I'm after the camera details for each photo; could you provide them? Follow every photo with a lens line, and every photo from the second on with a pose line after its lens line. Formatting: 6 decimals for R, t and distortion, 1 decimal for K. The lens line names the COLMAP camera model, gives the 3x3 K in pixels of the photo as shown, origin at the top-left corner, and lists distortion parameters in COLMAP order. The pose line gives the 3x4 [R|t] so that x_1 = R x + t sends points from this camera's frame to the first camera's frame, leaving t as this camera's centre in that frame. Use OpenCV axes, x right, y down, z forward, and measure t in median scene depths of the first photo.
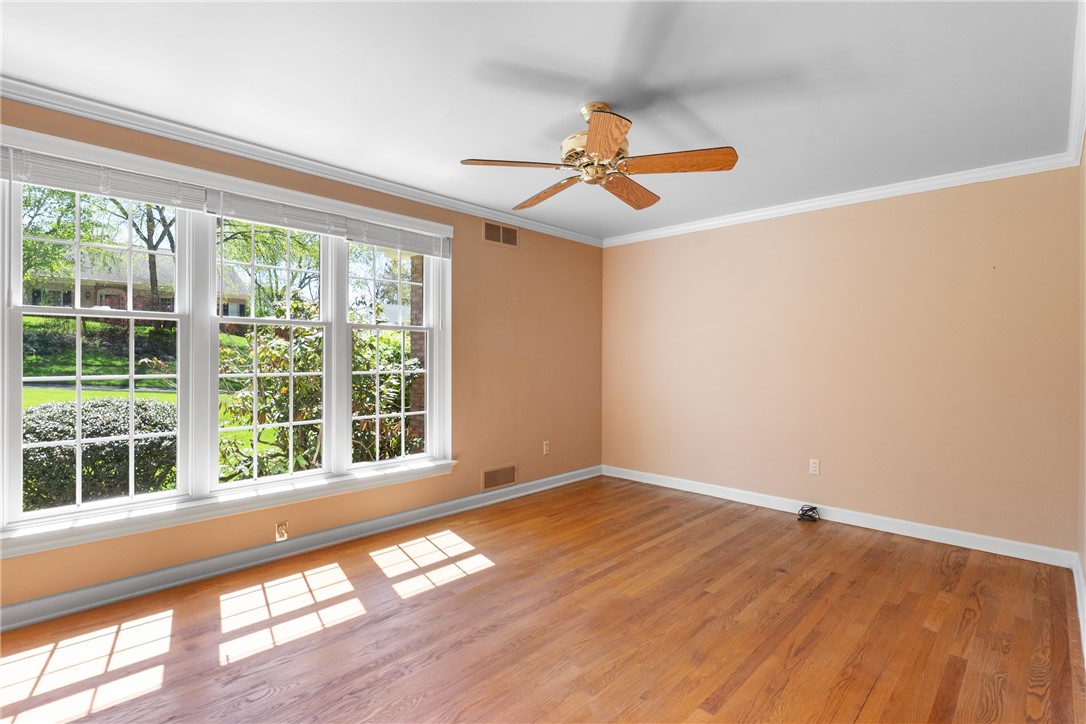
lens RADIAL K [[522.0, 0, 546.6], [0, 522.0, 363.9], [0, 0, 1]] dist [0.005981, -0.000314]
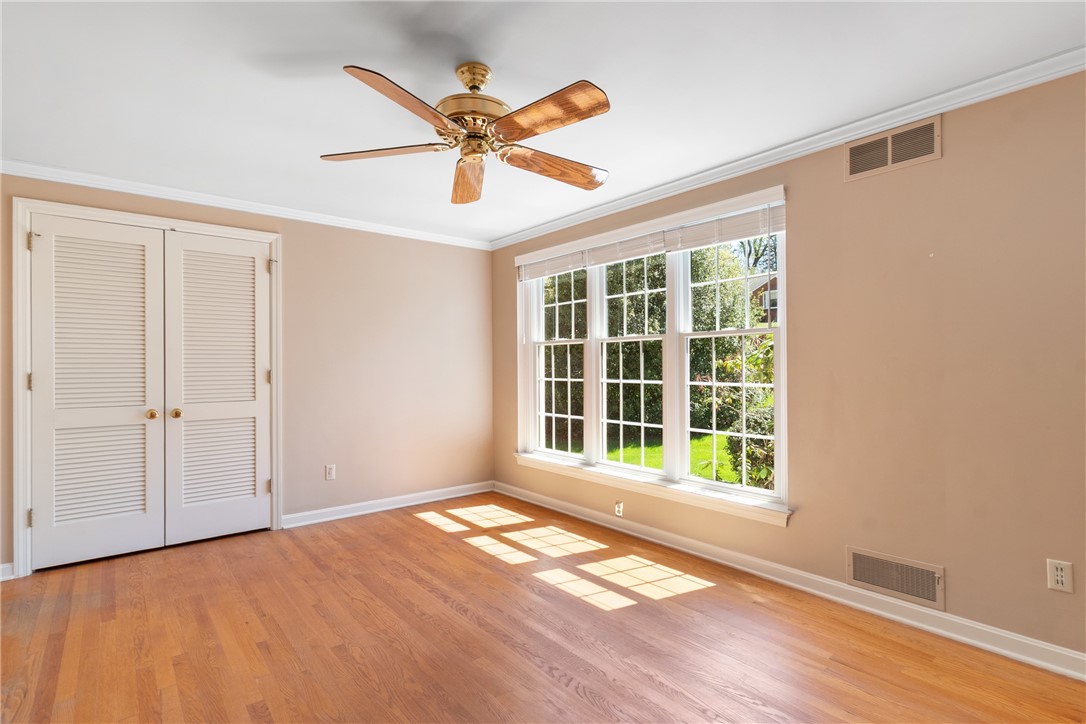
lens RADIAL K [[522.0, 0, 548.7], [0, 522.0, 360.9], [0, 0, 1]] dist [0.005981, -0.000314]
pose [[-0.120662, -0.019293, -0.992506, 0.738827], [-0.008216, 0.999796, -0.018436, -0.004537], [0.992660, 0.005930, -0.120796, 0.979144]]
